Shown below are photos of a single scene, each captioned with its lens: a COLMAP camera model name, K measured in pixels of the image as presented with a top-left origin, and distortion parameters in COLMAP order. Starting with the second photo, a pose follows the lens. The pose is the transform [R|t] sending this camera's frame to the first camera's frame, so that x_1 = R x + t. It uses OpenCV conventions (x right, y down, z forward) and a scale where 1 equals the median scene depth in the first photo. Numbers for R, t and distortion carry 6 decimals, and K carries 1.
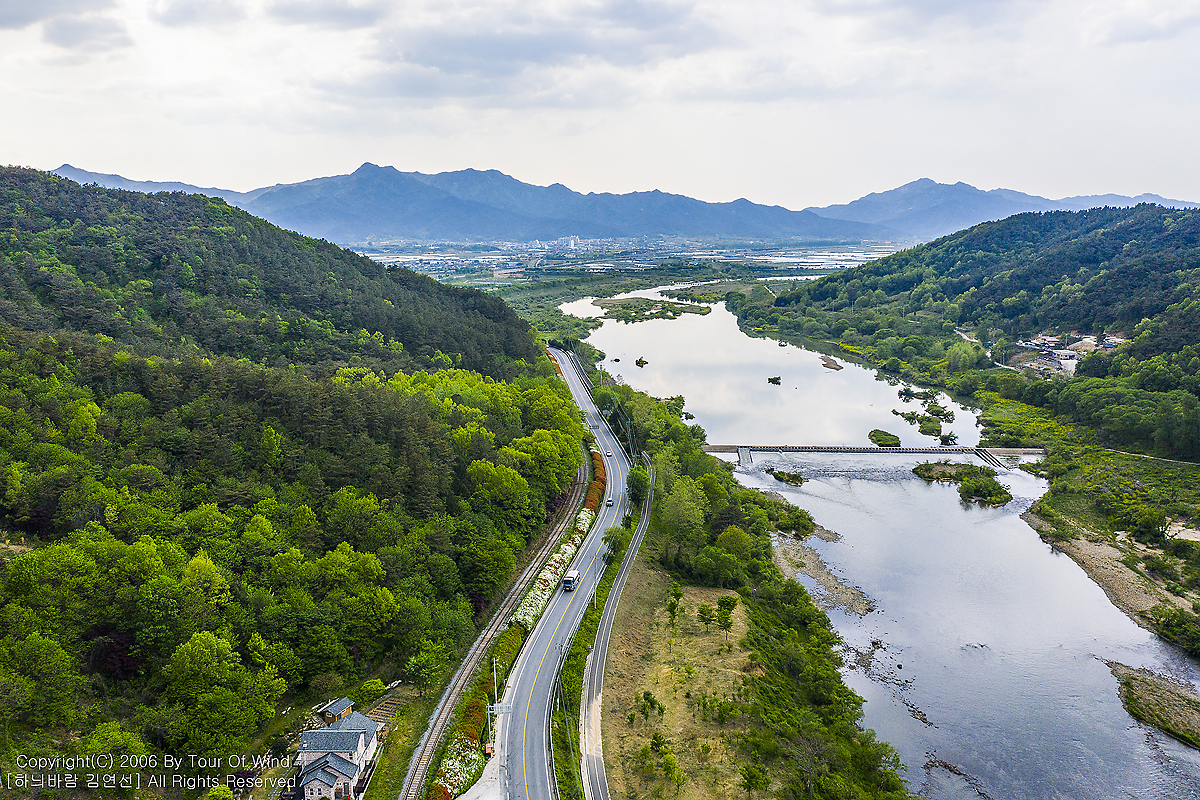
lens RADIAL K [[947.6, 0, 600.0], [0, 947.6, 400.0], [0, 0, 1]] dist [-0.018200, 0.004513]
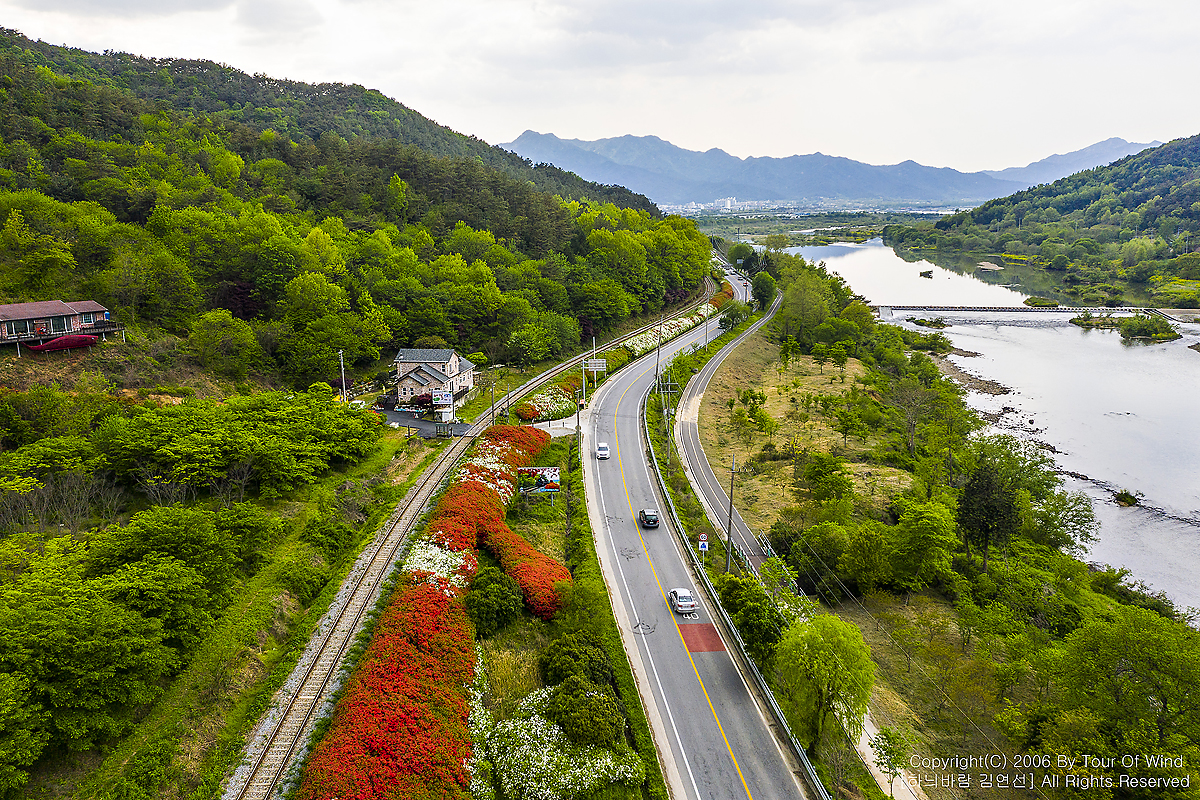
lens RADIAL K [[946.1, 0, 600.0], [0, 946.1, 400.0], [0, 0, 1]] dist [-0.011808, 0.007345]
pose [[0.986532, 0.025200, -0.161613, 0.020573], [-0.021181, 0.999423, 0.026545, 0.109766], [0.162189, -0.022764, 0.986497, 0.003170]]
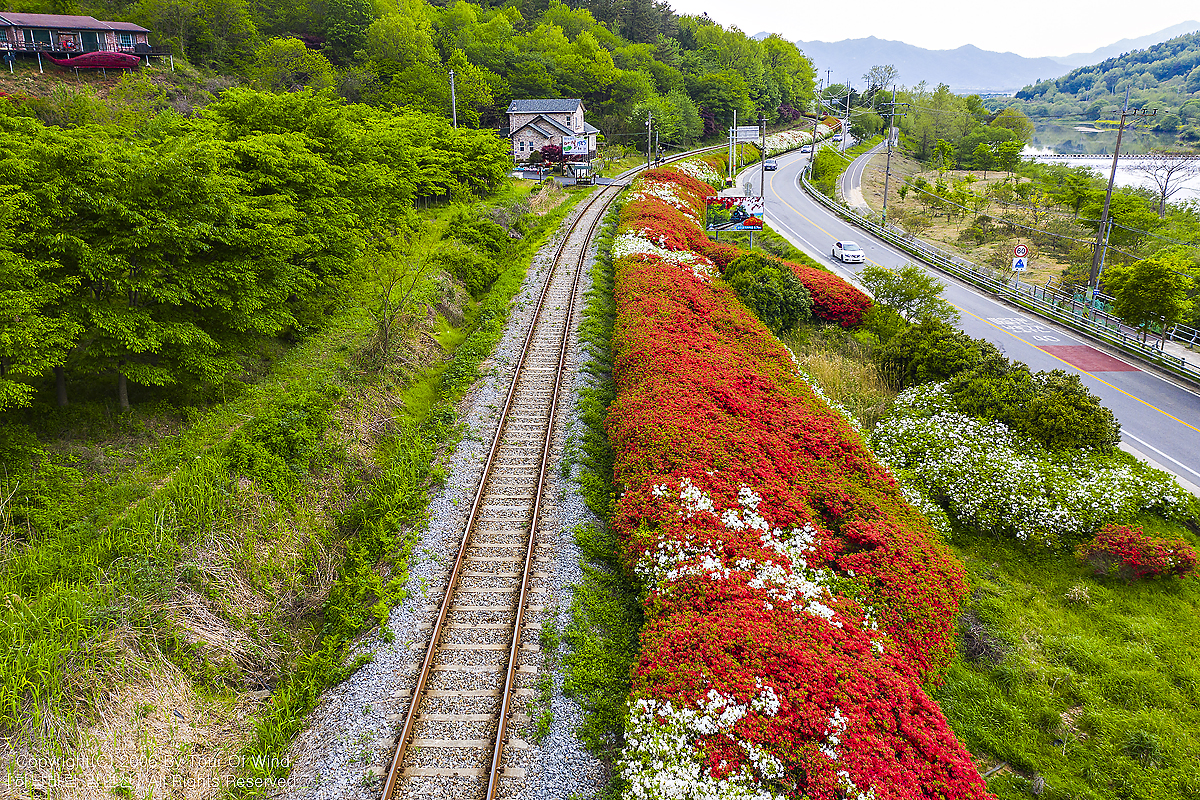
lens RADIAL K [[946.1, 0, 600.0], [0, 946.1, 400.0], [0, 0, 1]] dist [-0.011808, 0.007345]
pose [[0.979368, 0.054847, -0.194498, -0.018664], [-0.028852, 0.990555, 0.134047, 0.145829], [0.200013, -0.125669, 0.971701, 0.051882]]
